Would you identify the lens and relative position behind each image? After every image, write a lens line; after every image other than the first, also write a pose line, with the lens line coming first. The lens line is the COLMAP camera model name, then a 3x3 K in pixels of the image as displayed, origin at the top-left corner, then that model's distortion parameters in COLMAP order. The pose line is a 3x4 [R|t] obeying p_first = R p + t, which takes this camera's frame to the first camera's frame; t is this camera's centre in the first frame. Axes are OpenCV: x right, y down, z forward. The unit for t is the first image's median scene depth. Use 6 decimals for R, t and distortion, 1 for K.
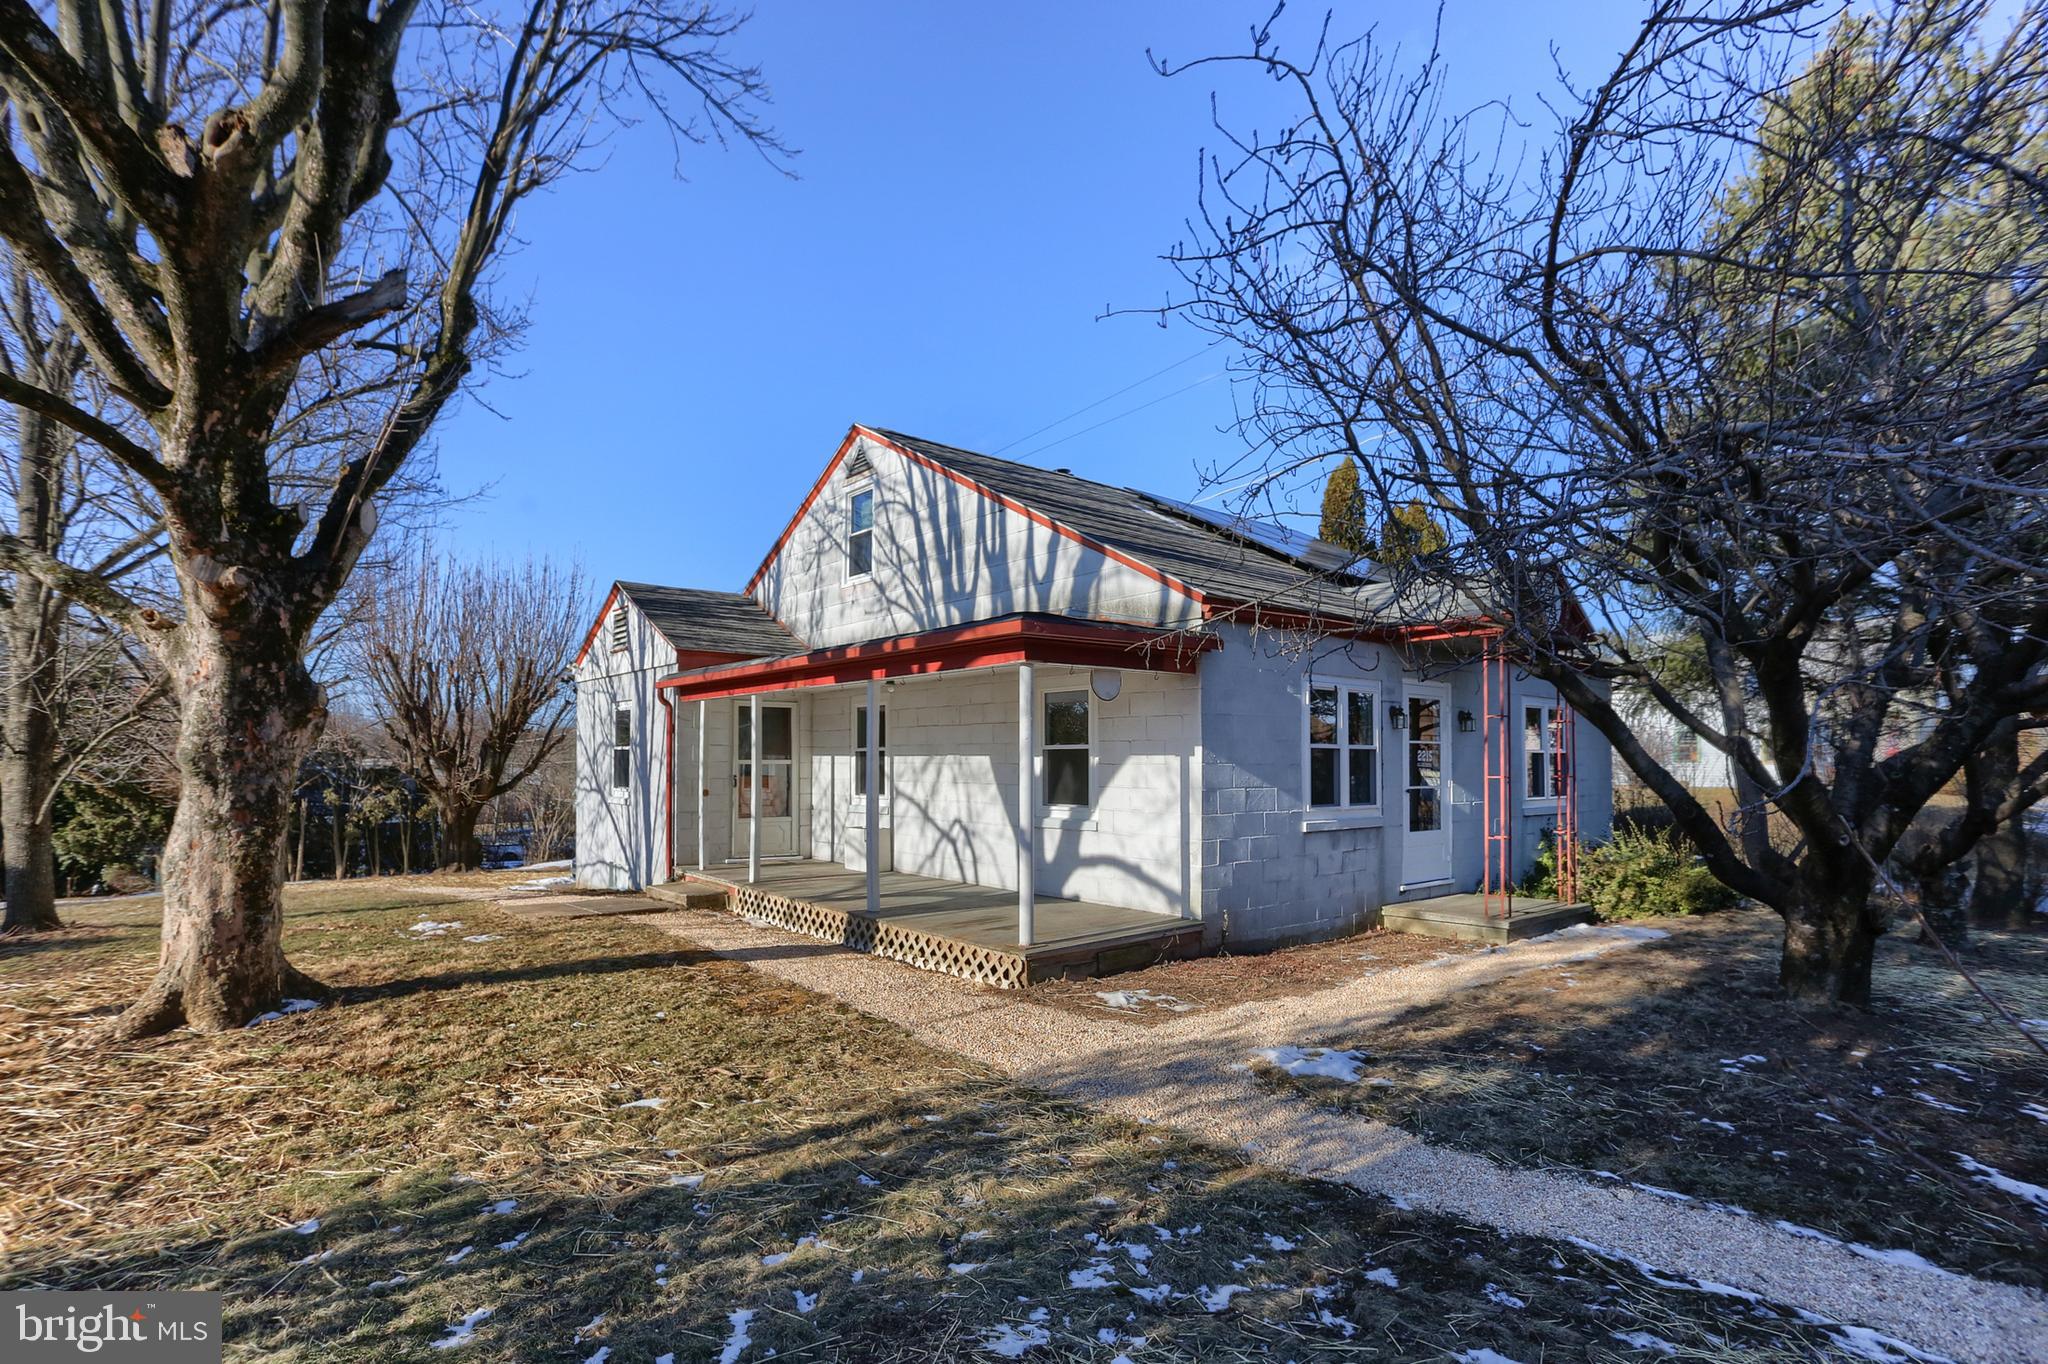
lens RADIAL K [[1014.0, 0, 1024.5], [0, 1014.0, 658.8], [0, 0, 1]] dist [-0.059055, 0.040255]
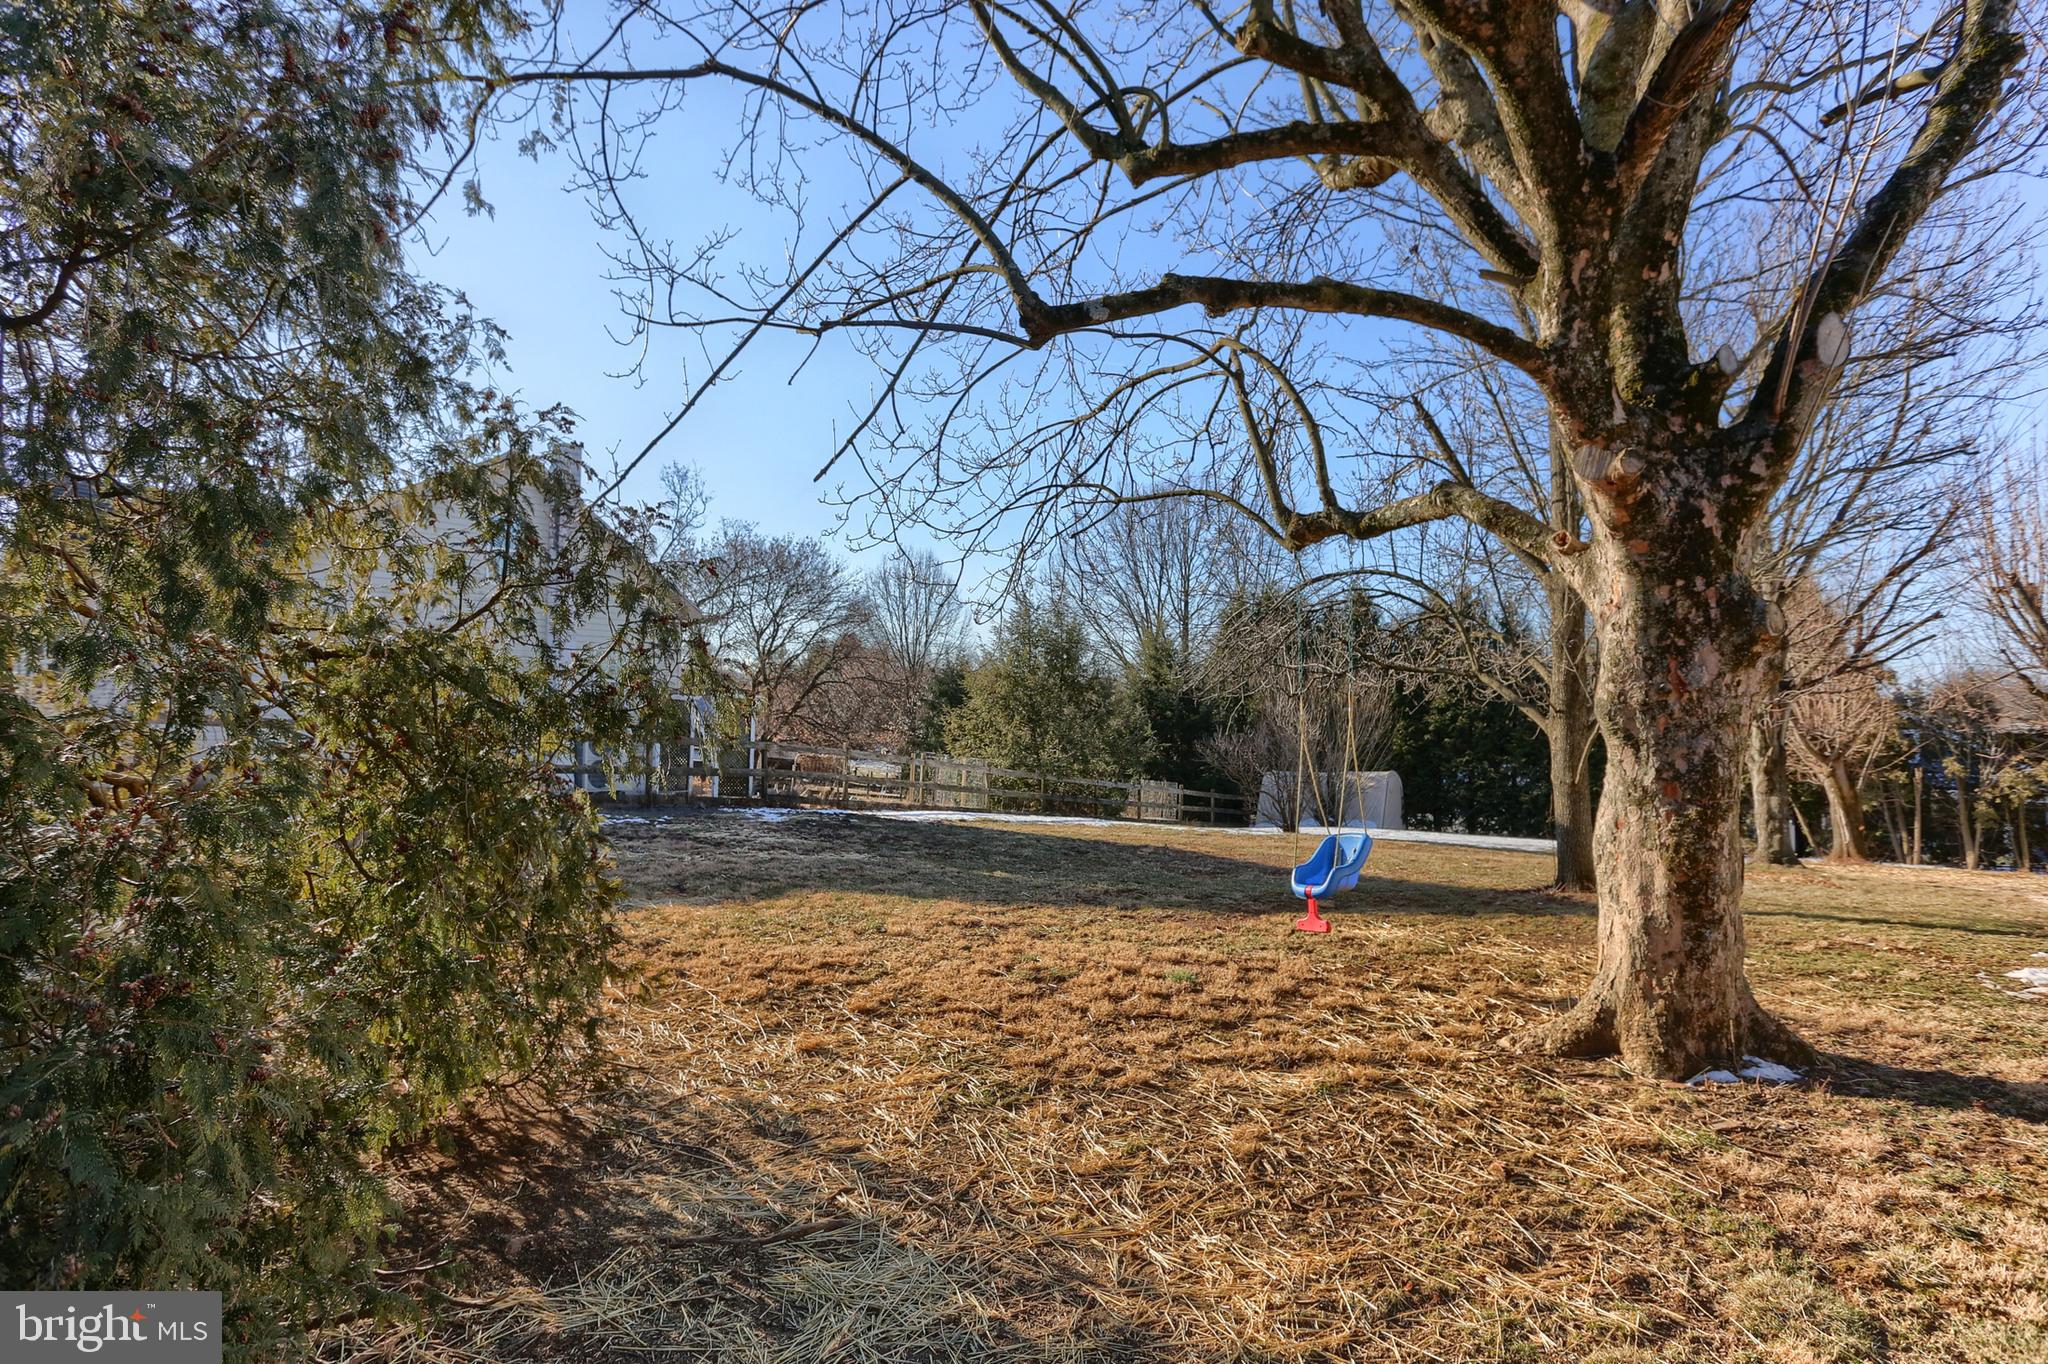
lens RADIAL K [[1050.2, 0, 1022.2], [0, 1050.2, 699.2], [0, 0, 1]] dist [-0.043708, 0.020065]
pose [[0.209972, -0.020736, -0.977487, -0.146505], [0.096282, 0.995354, -0.000433, 0.047492], [0.972955, -0.094023, 0.210993, 0.389989]]
